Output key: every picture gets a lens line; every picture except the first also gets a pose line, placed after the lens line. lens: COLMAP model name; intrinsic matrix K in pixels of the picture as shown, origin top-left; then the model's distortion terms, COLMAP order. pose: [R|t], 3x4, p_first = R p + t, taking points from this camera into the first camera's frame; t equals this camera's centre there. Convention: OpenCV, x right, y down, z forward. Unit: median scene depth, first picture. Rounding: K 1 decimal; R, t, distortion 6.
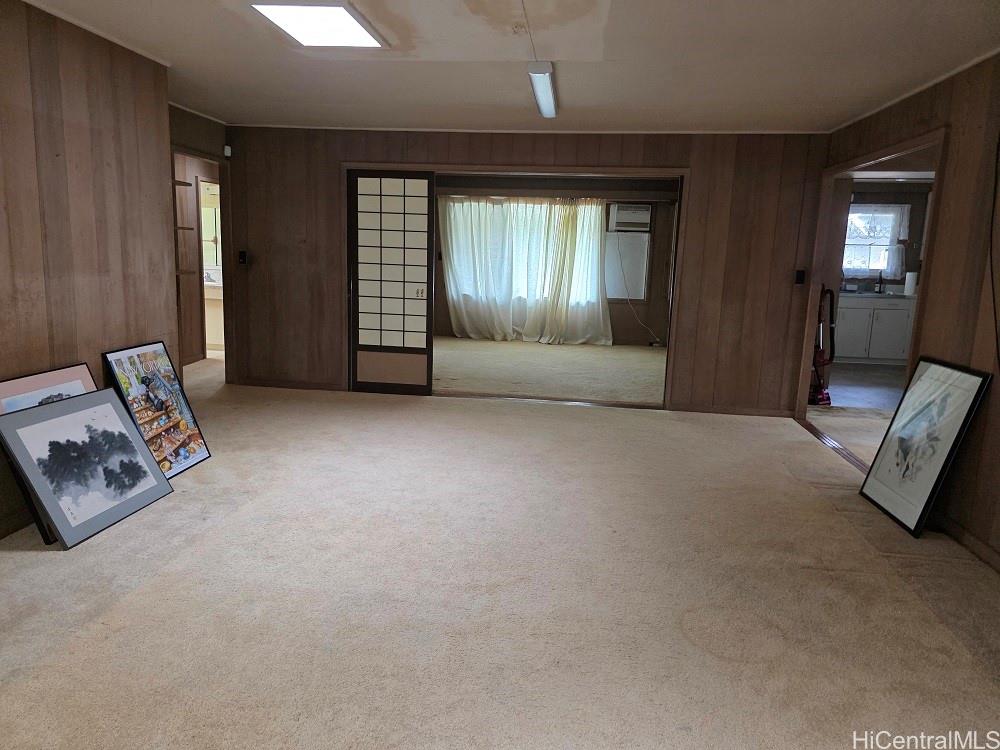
lens RADIAL K [[683.0, 0, 500.0], [0, 683.0, 375.0], [0, 0, 1]] dist [0.069754, -0.096478]
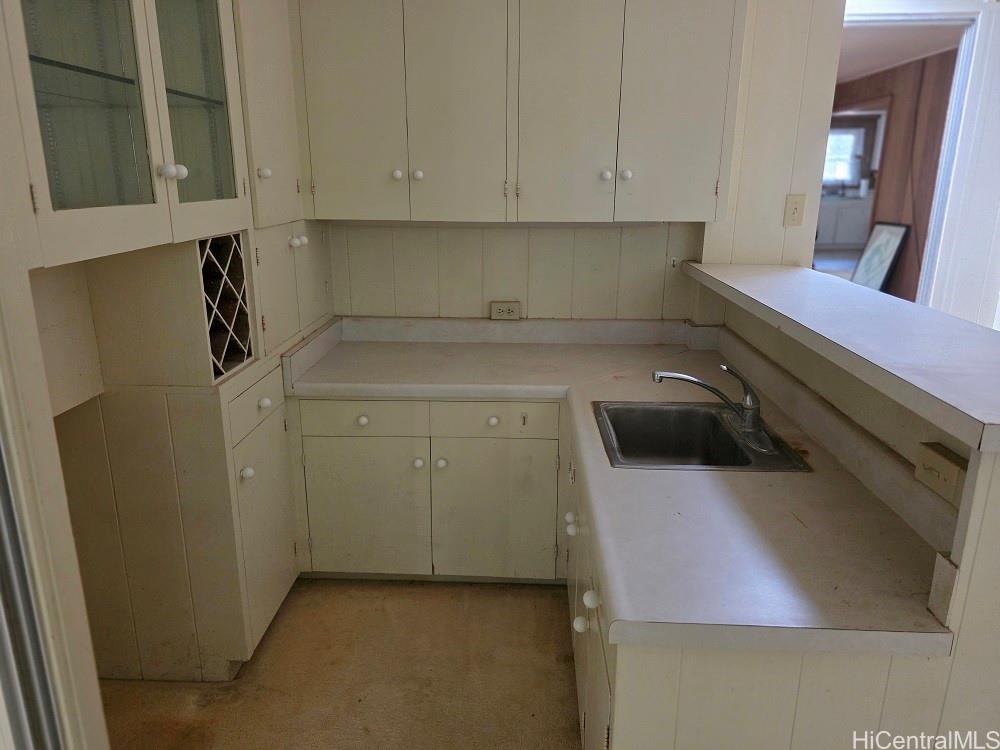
lens RADIAL K [[683.0, 0, 500.0], [0, 683.0, 375.0], [0, 0, 1]] dist [0.069754, -0.096478]
pose [[0.996726, -0.054339, 0.059877, -0.327756], [0.047644, 0.993001, 0.108070, 0.076669], [-0.065331, -0.104863, 0.992338, -0.506135]]
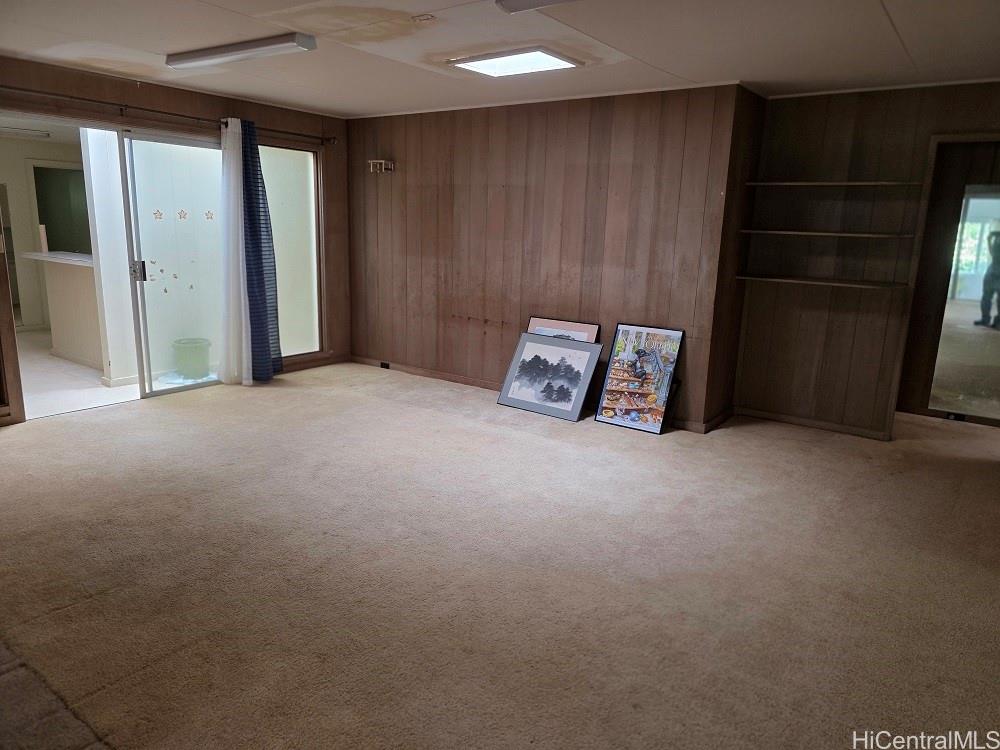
lens RADIAL K [[683.0, 0, 500.0], [0, 683.0, 375.0], [0, 0, 1]] dist [0.069754, -0.096478]
pose [[-0.515231, 0.130546, -0.847050, 0.269017], [-0.196206, 0.944117, 0.264851, -0.090691], [0.834290, 0.302656, -0.460825, 0.523697]]
